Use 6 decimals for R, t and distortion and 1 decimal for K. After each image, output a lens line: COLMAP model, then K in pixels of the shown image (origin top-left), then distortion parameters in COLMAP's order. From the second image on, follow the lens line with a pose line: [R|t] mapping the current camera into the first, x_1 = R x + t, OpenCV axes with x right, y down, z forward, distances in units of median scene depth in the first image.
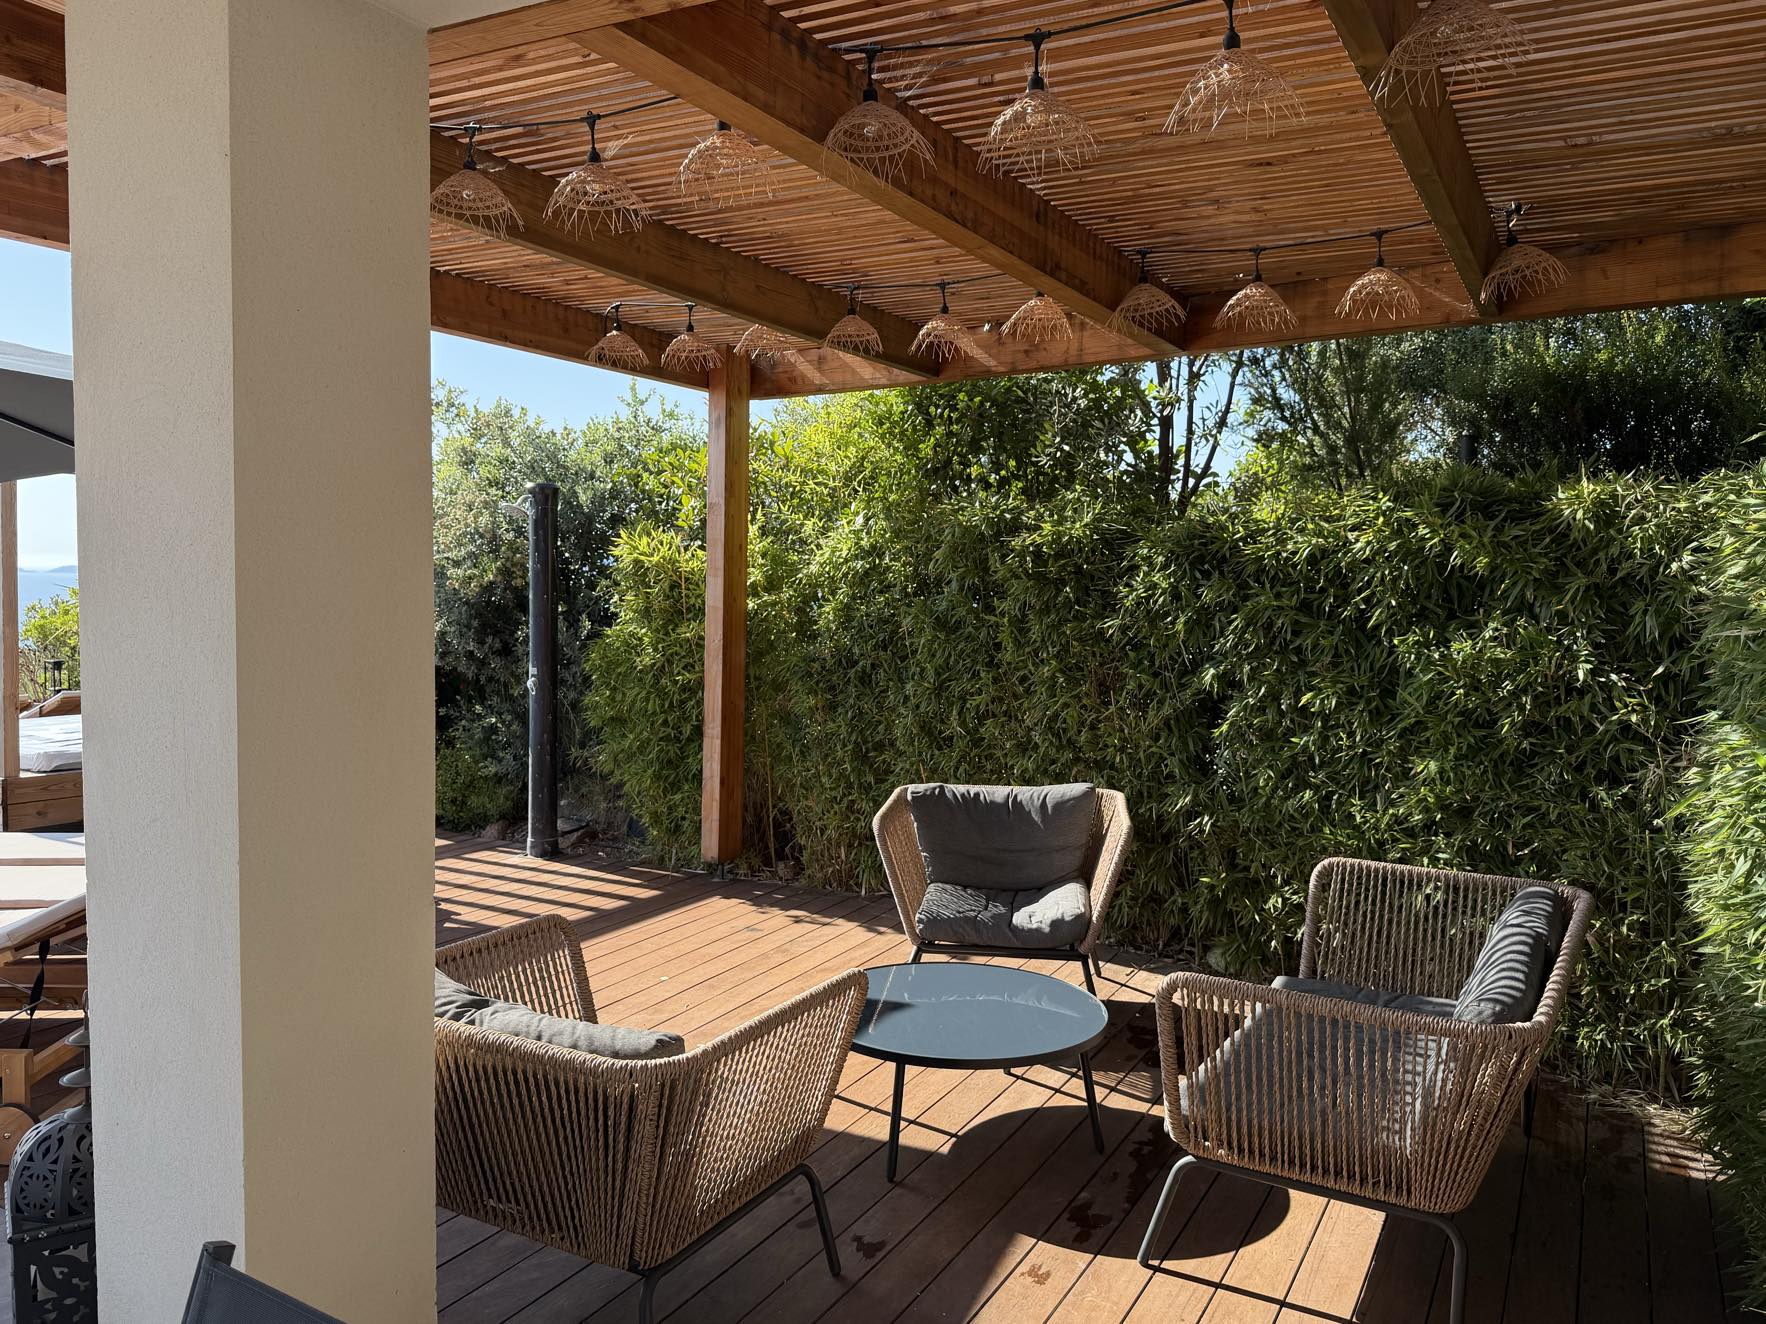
lens RADIAL K [[1231.2, 0, 879.3], [0, 1231.2, 661.8], [0, 0, 1]] dist [-0.001936, -0.000175]
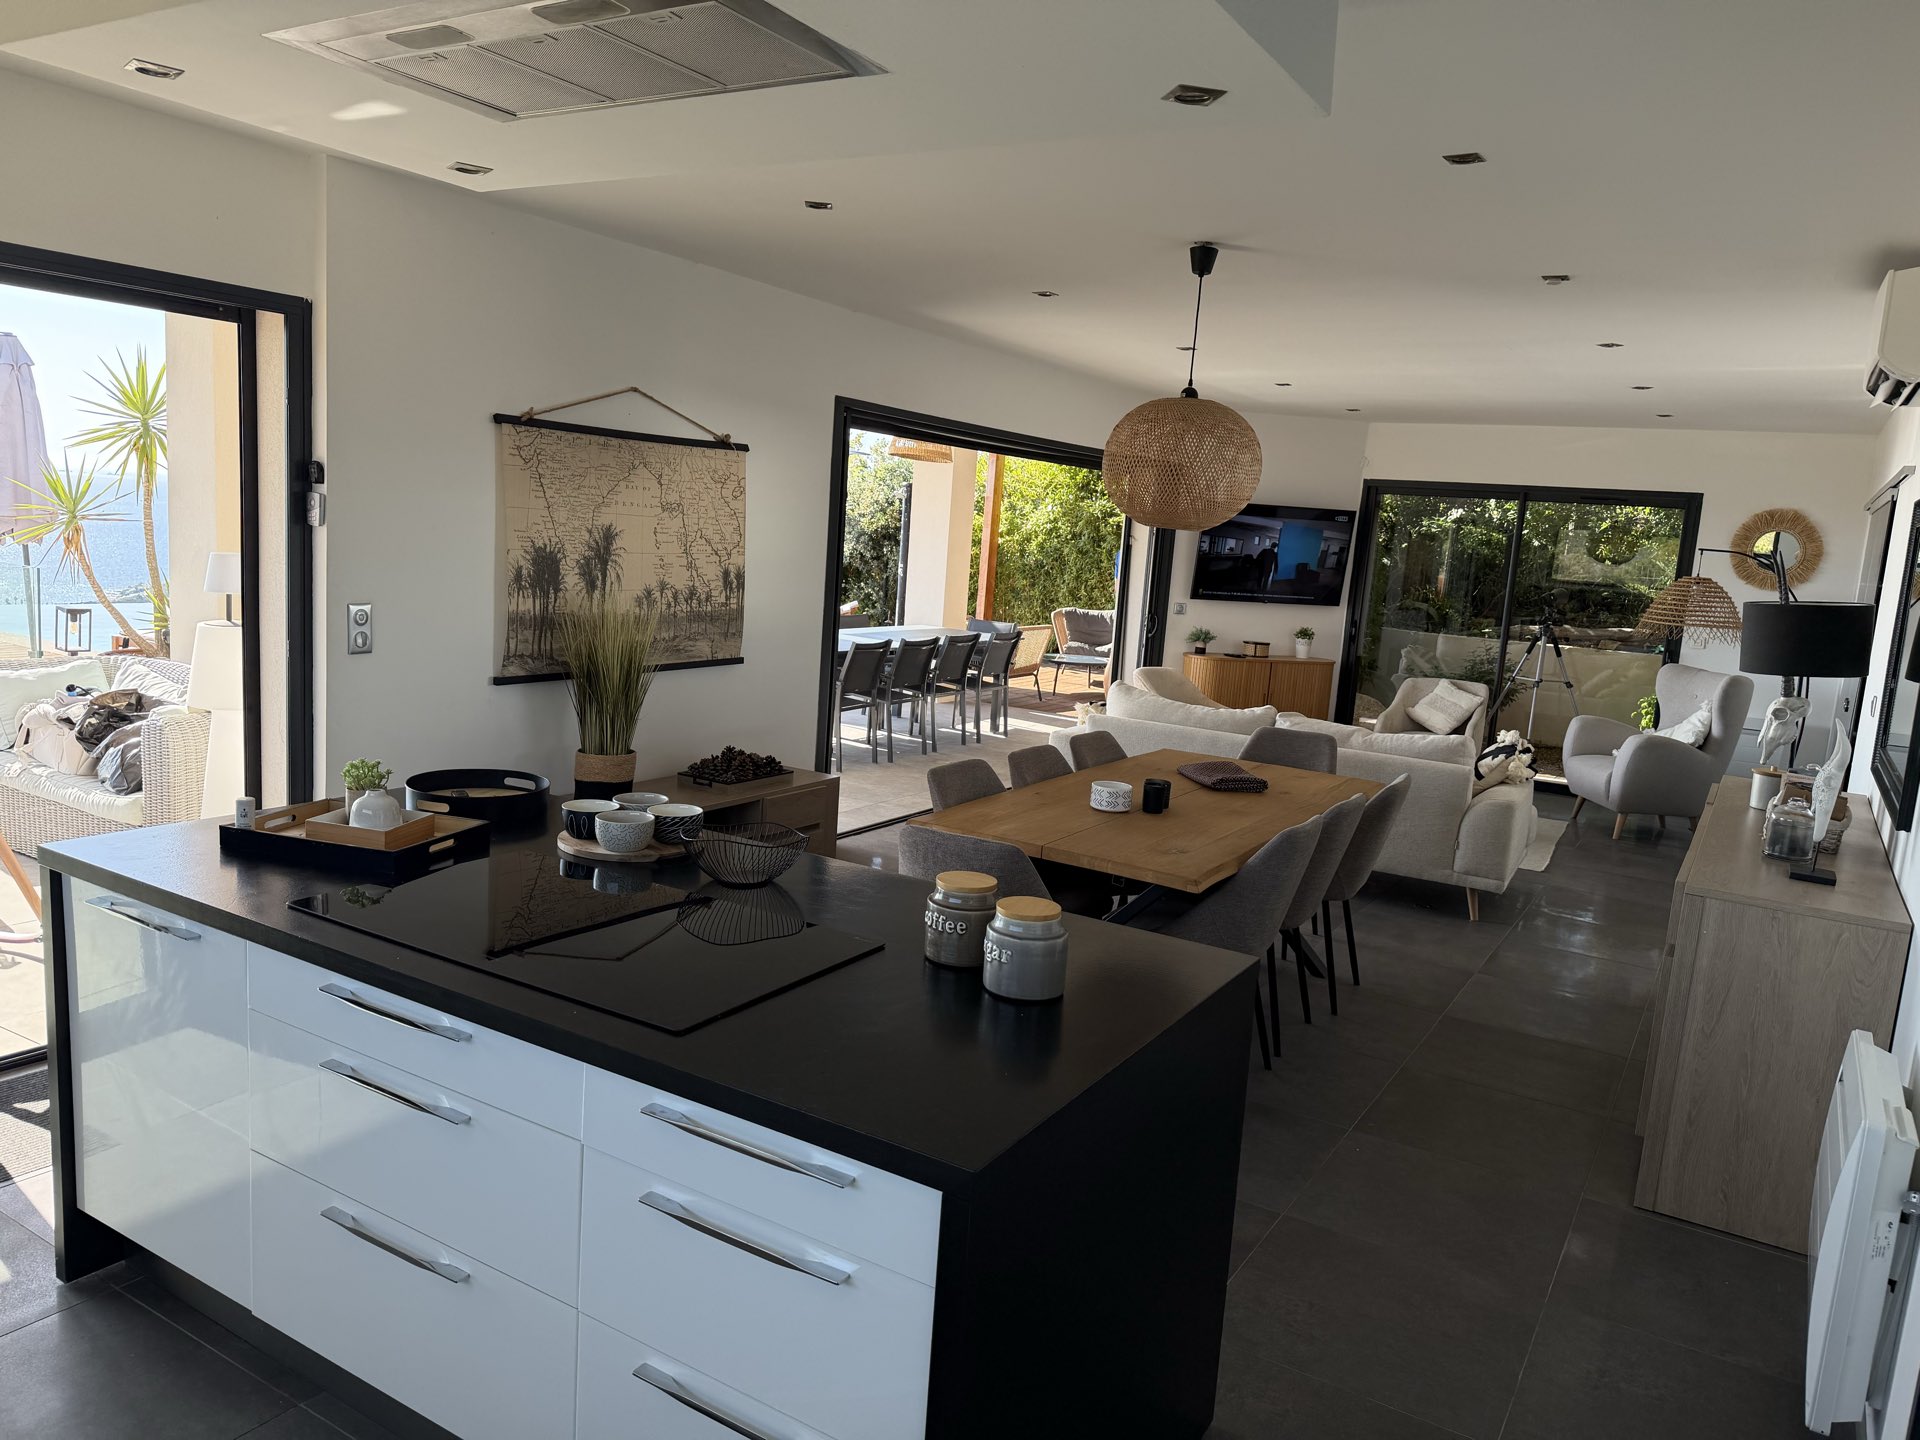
lens RADIAL K [[1338.5, 0, 963.5], [0, 1338.5, 717.6], [0, 0, 1]] dist [-0.001936, -0.000175]
pose [[0.996316, 0.063159, -0.058007, -0.005624], [-0.059260, 0.996015, 0.066650, 0.127793], [0.061986, -0.062967, 0.996089, -1.614072]]
